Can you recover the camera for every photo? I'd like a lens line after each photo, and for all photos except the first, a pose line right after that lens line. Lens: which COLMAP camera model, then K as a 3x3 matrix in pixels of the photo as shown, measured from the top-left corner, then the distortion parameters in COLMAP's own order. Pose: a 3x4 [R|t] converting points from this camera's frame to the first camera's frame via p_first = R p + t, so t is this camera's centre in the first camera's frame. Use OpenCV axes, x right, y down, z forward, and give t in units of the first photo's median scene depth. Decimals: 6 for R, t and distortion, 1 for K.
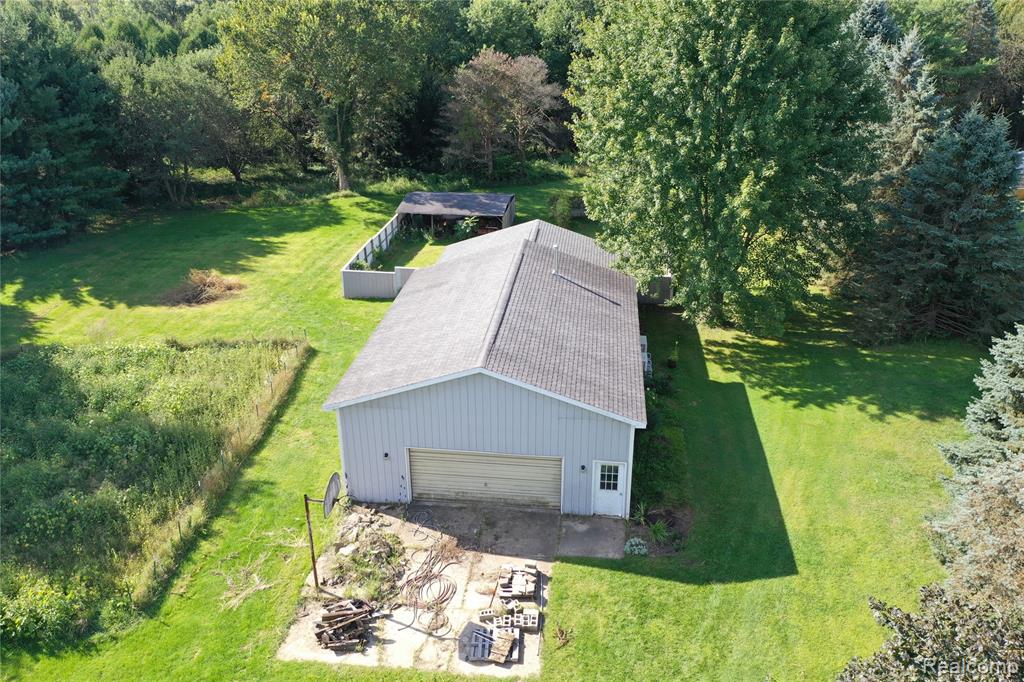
lens RADIAL K [[810.1, 0, 513.5], [0, 810.1, 340.4], [0, 0, 1]] dist [0.009916, -0.000782]
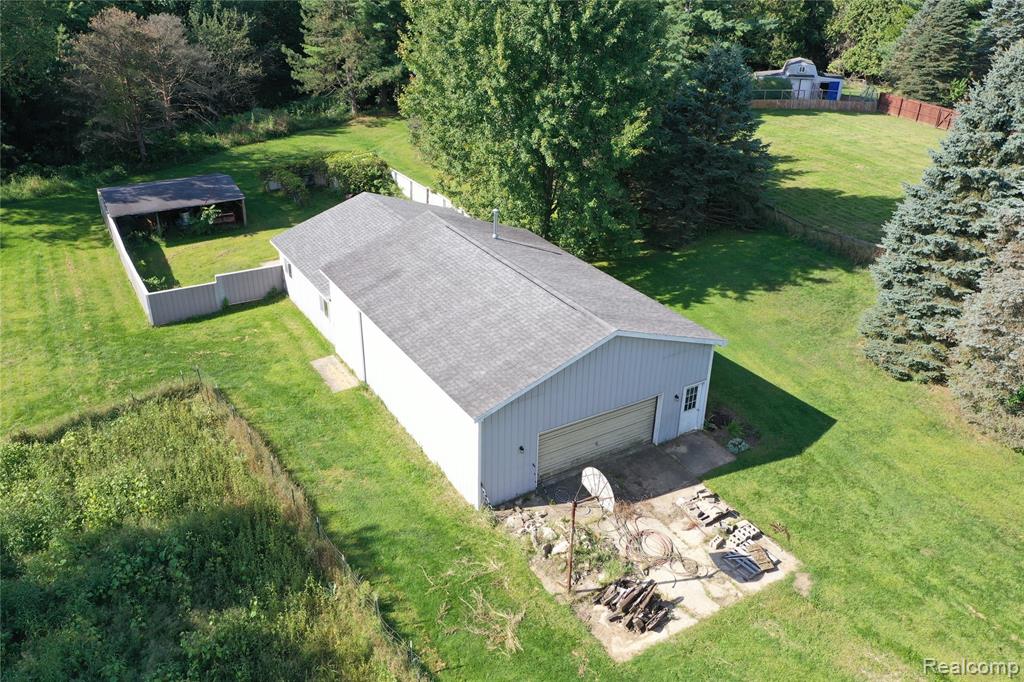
lens RADIAL K [[810.1, 0, 513.5], [0, 810.1, 340.4], [0, 0, 1]] dist [0.009916, -0.000782]
pose [[0.791361, -0.267041, 0.549943, -0.656640], [0.232223, 0.963435, 0.133659, -0.112983], [-0.565527, 0.021937, 0.824438, 0.206339]]
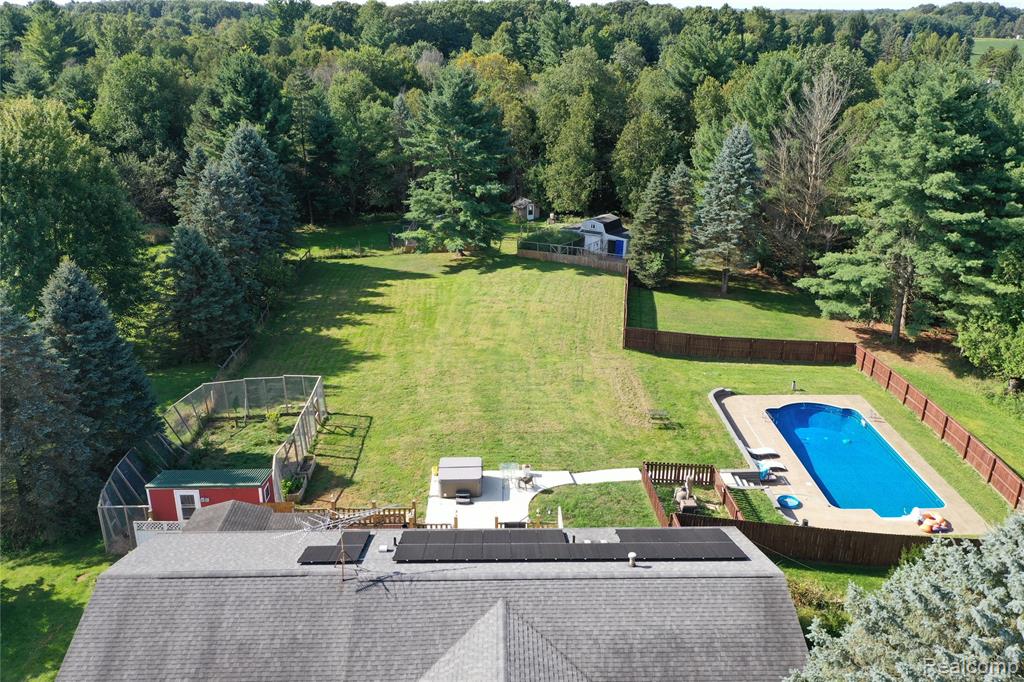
lens RADIAL K [[813.4, 0, 515.1], [0, 813.4, 337.3], [0, 0, 1]] dist [0.005799, 0.001935]
pose [[0.967345, -0.086397, 0.238283, 1.073074], [0.096427, 0.994865, -0.030741, 0.084008], [-0.234404, 0.052714, 0.970709, -1.009925]]
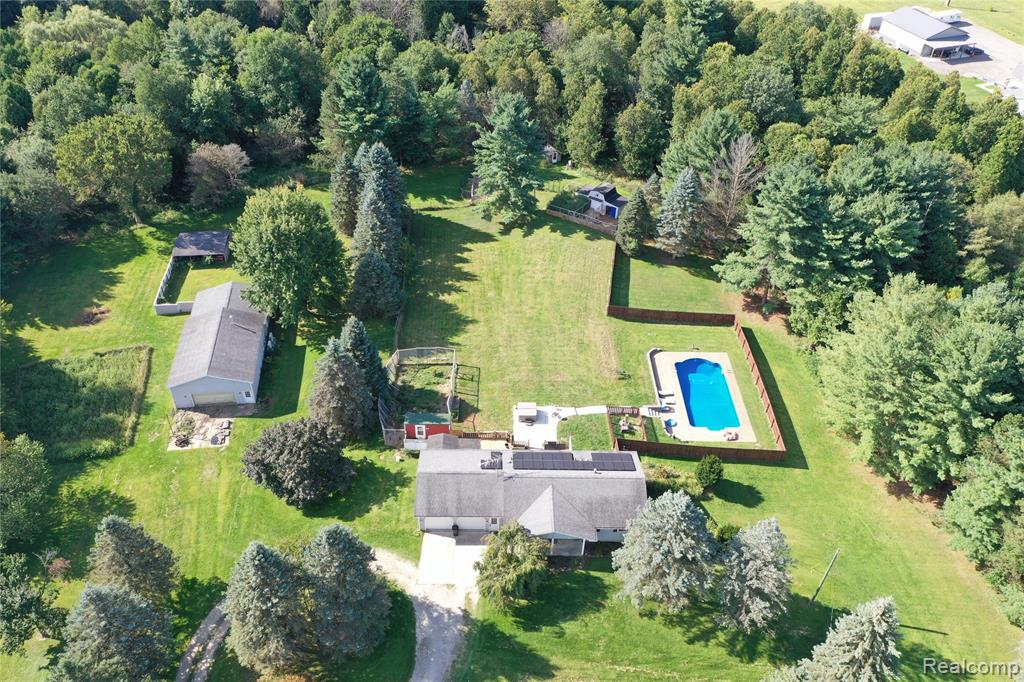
lens RADIAL K [[810.1, 0, 513.5], [0, 810.1, 340.4], [0, 0, 1]] dist [0.009916, -0.000782]
pose [[0.971512, -0.130937, 0.197532, 0.595262], [0.072411, 0.957655, 0.278663, -1.017682], [-0.225655, -0.256422, 0.939855, -2.728535]]
